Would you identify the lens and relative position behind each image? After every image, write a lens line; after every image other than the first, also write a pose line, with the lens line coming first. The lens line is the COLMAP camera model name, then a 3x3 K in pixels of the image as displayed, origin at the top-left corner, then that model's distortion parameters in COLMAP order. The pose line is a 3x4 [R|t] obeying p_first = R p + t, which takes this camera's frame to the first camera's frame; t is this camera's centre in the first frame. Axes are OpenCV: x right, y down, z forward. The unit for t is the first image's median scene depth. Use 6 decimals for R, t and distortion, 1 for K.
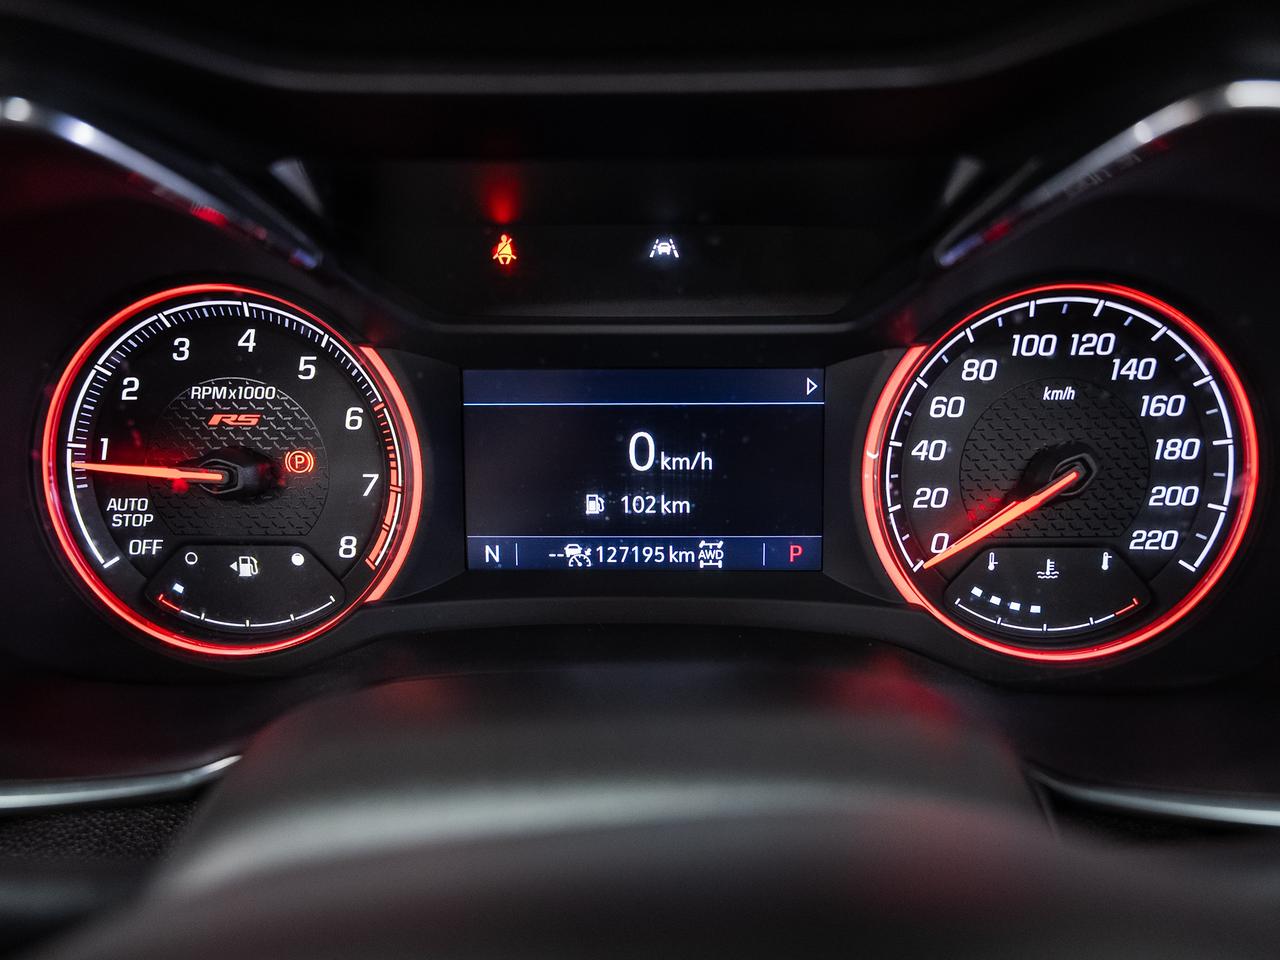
lens RADIAL K [[936.6, 0, 636.3], [0, 936.6, 476.0], [0, 0, 1]] dist [-0.008446, -0.001512]
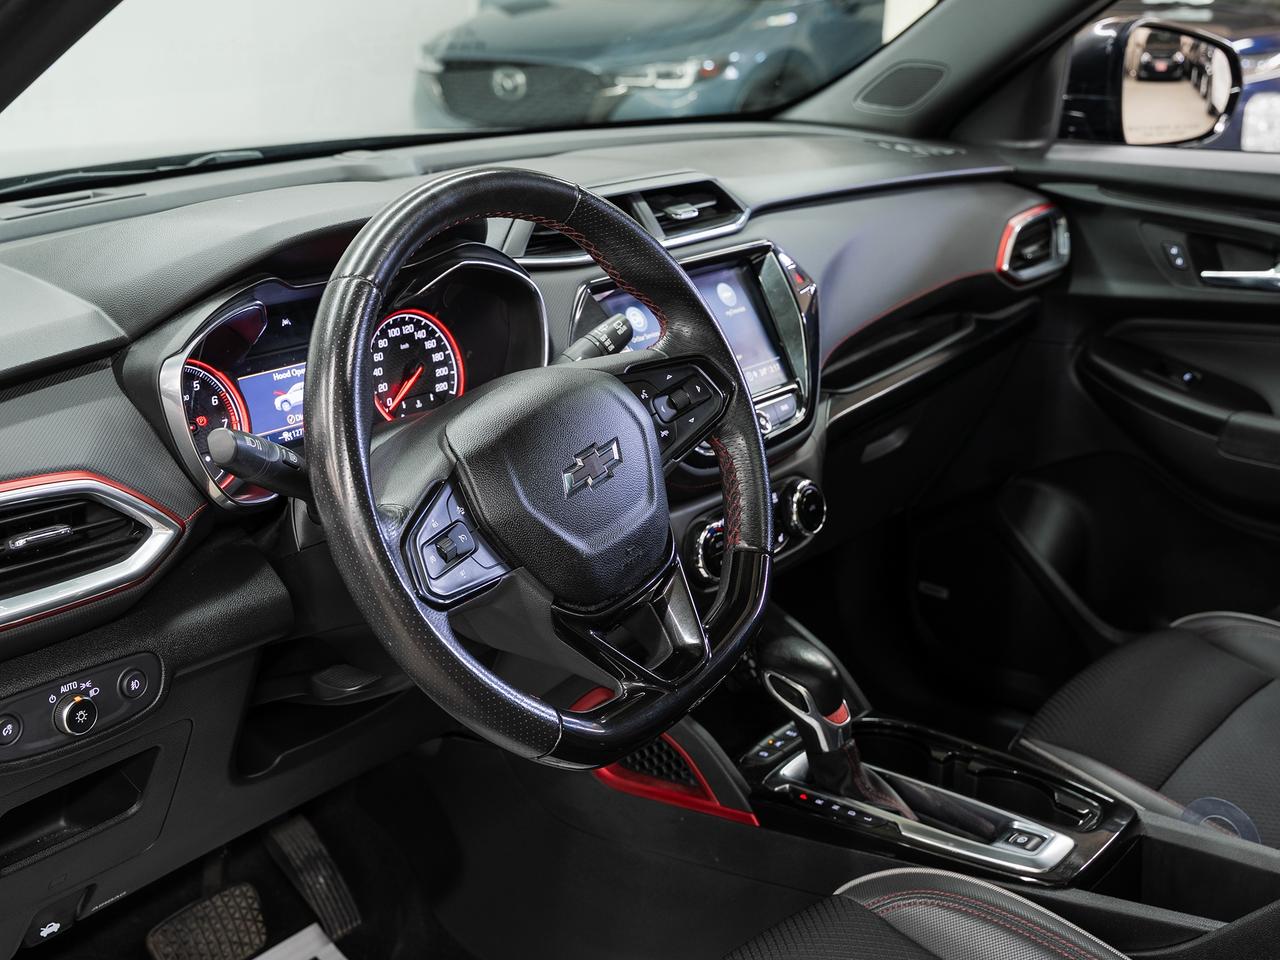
lens RADIAL K [[1448.1, 0, 641.1], [0, 1448.1, 479.6], [0, 0, 1]] dist [-0.025285, 0.000000]
pose [[0.622157, -0.243544, 0.744048, -2.710919], [0.323906, 0.945302, 0.038576, 0.394403], [-0.712745, 0.217001, 0.667012, -2.630735]]
